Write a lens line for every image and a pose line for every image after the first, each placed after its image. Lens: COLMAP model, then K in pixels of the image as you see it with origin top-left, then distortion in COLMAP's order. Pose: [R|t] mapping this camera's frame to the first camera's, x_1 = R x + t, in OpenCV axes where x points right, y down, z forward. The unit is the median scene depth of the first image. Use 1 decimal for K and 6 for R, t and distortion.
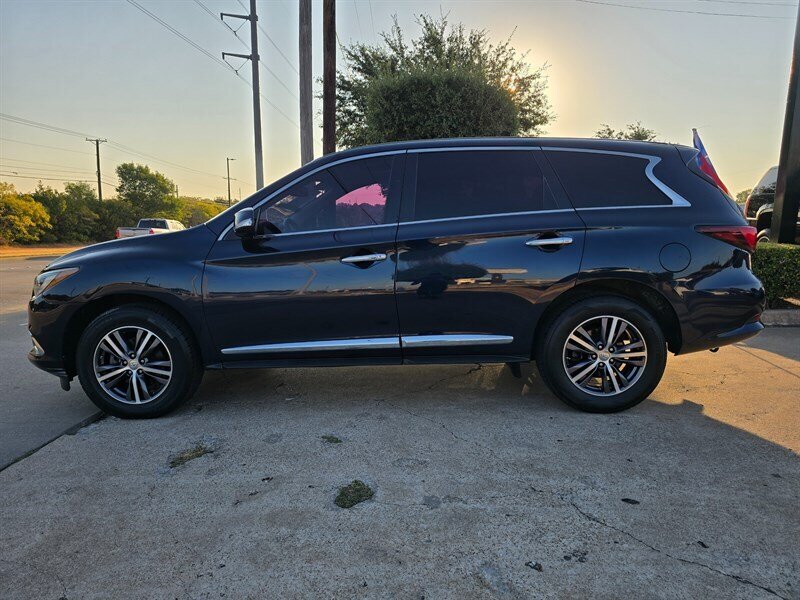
lens RADIAL K [[532.5, 0, 404.1], [0, 532.5, 293.1], [0, 0, 1]] dist [0.054892, -0.046938]
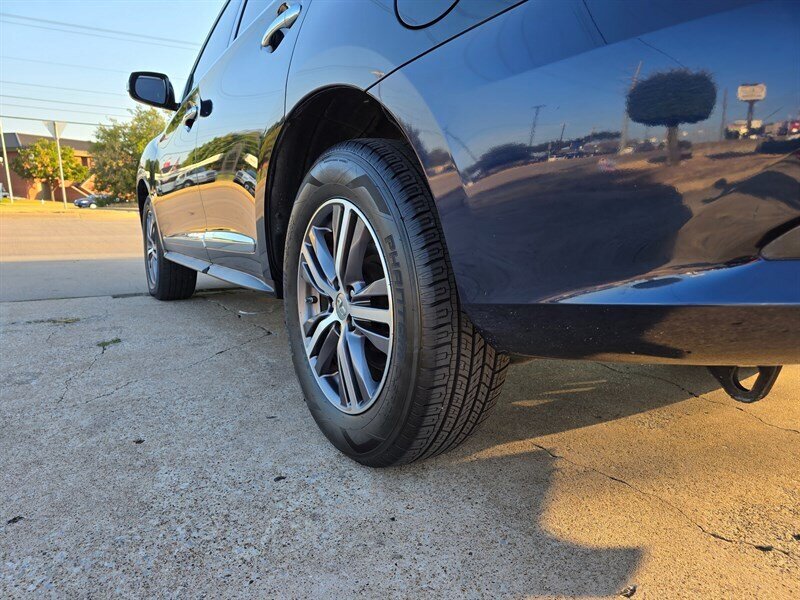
lens RADIAL K [[539.2, 0, 395.1], [0, 539.2, 297.8], [0, 0, 1]] dist [0.053578, -0.047886]
pose [[0.564296, 0.153096, -0.811253, 0.715440], [-0.114730, 0.987663, 0.106582, 0.065224], [0.817562, 0.032931, 0.574899, 0.819751]]
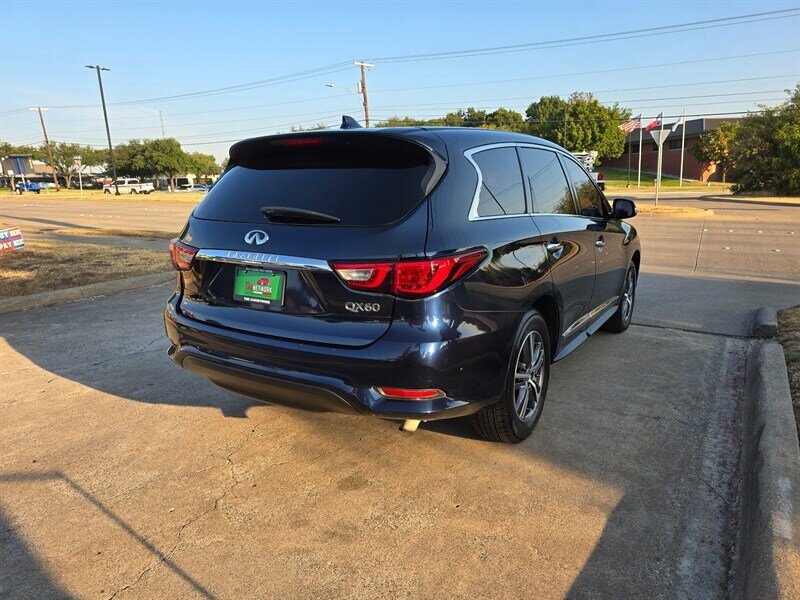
lens RADIAL K [[531.1, 0, 399.7], [0, 531.1, 297.8], [0, 0, 1]] dist [0.054992, -0.049045]
pose [[-0.481986, 0.196713, -0.853811, 1.261629], [-0.089679, 0.958278, 0.271406, -0.310394], [0.871577, 0.207382, -0.444236, 1.776899]]
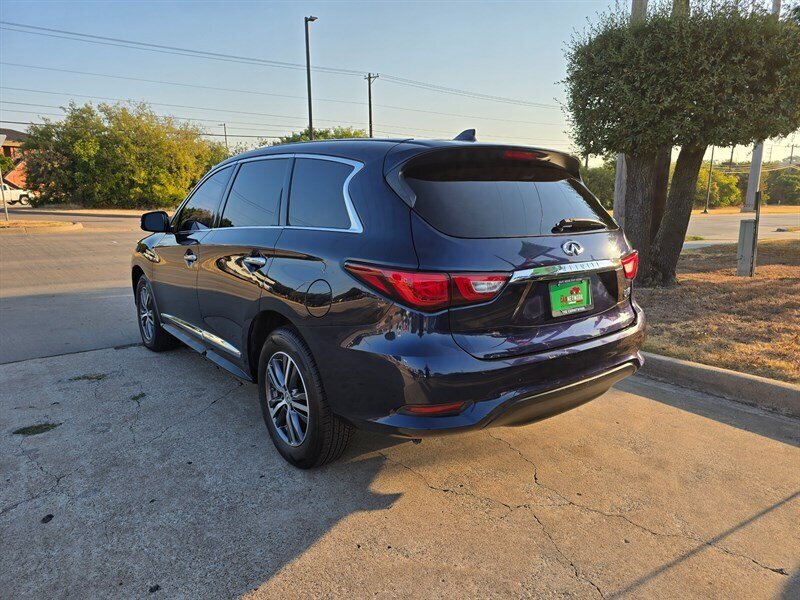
lens RADIAL K [[532.5, 0, 404.1], [0, 532.5, 293.1], [0, 0, 1]] dist [0.054892, -0.046938]
pose [[0.656156, 0.149719, -0.739624, 1.120470], [-0.104175, 0.988708, 0.107722, -0.165877], [0.747400, 0.006368, 0.664344, 0.574803]]
